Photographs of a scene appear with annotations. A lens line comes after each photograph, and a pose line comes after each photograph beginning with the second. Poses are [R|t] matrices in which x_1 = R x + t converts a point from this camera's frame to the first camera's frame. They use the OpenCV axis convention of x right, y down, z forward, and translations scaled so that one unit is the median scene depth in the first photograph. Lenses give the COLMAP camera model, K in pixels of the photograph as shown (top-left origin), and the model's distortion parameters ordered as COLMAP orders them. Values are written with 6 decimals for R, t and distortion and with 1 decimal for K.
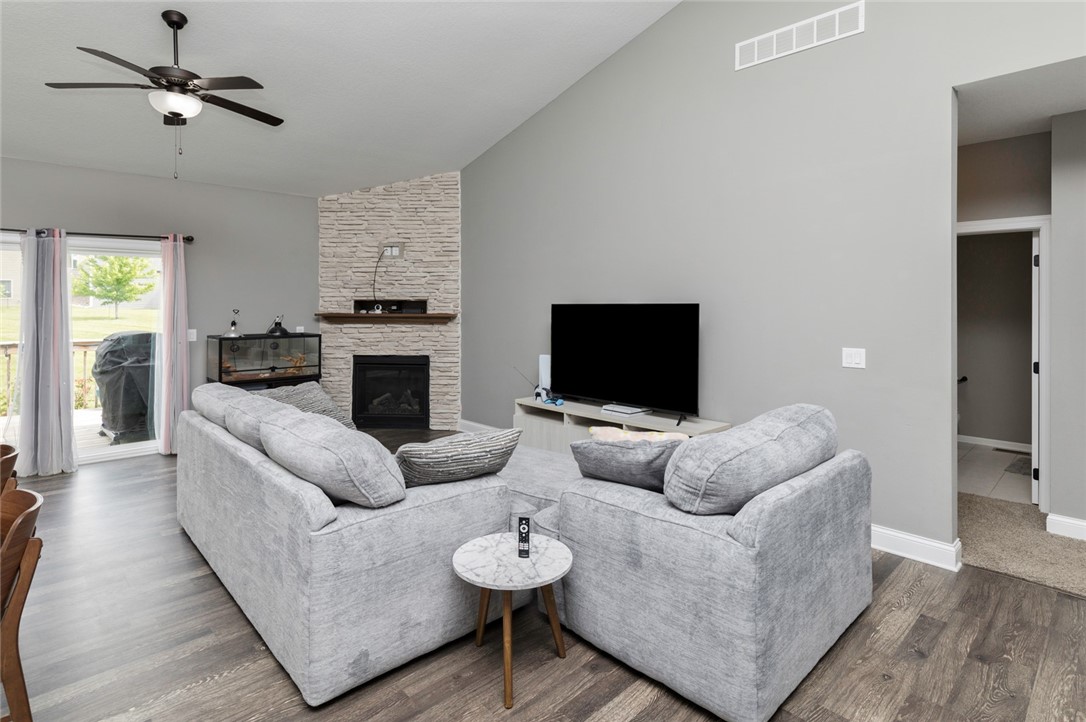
lens RADIAL K [[537.3, 0, 505.8], [0, 537.3, 298.9], [0, 0, 1]] dist [0.003229, 0.001105]
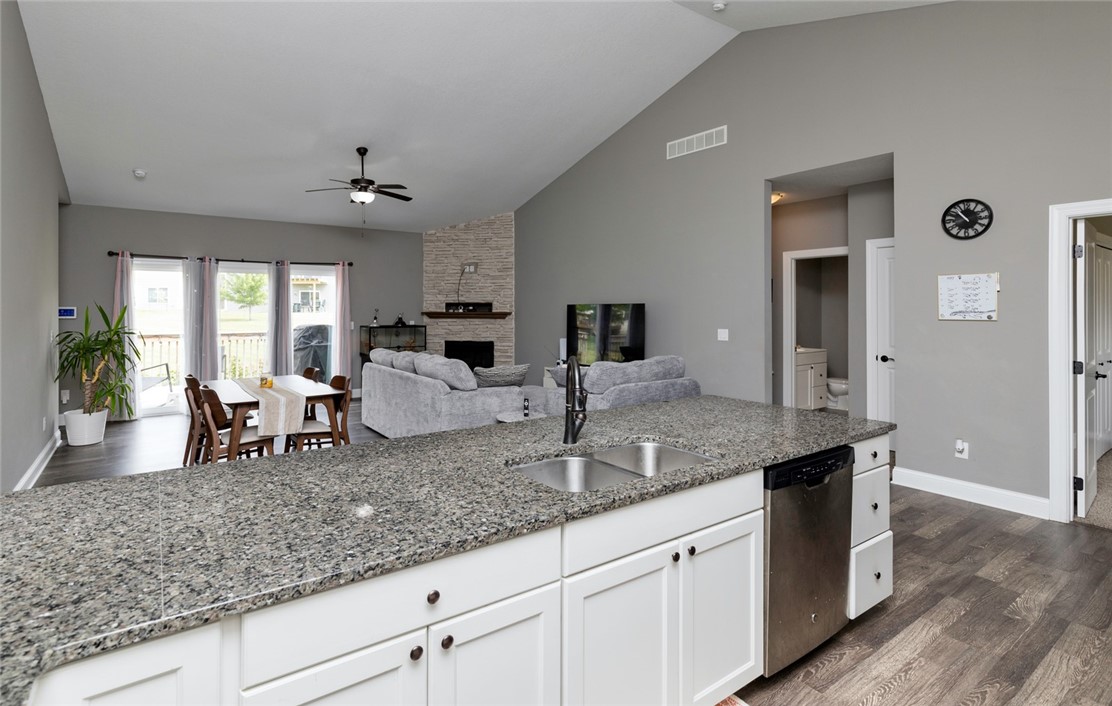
lens RADIAL K [[549.9, 0, 531.2], [0, 549.9, 296.4], [0, 0, 1]] dist [0.009786, -0.001338]
pose [[0.994947, -0.005122, -0.100275, 0.129570], [0.004090, 0.999937, -0.010496, 0.002299], [0.100323, 0.010032, 0.994904, -0.578855]]
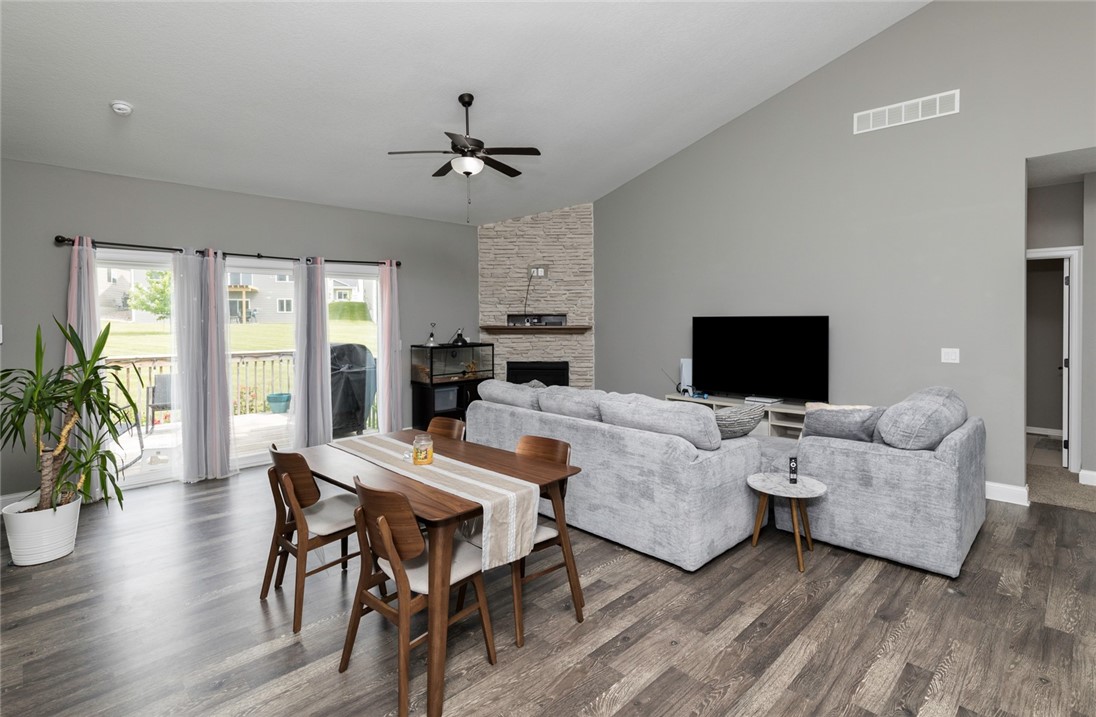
lens RADIAL K [[543.8, 0, 550.9], [0, 543.8, 316.8], [0, 0, 1]] dist [0.002904, 0.001281]
pose [[0.997634, -0.006695, 0.068427, -0.343342], [0.005908, 0.999914, 0.011700, -0.007296], [-0.068500, -0.011268, 0.997588, -0.223755]]
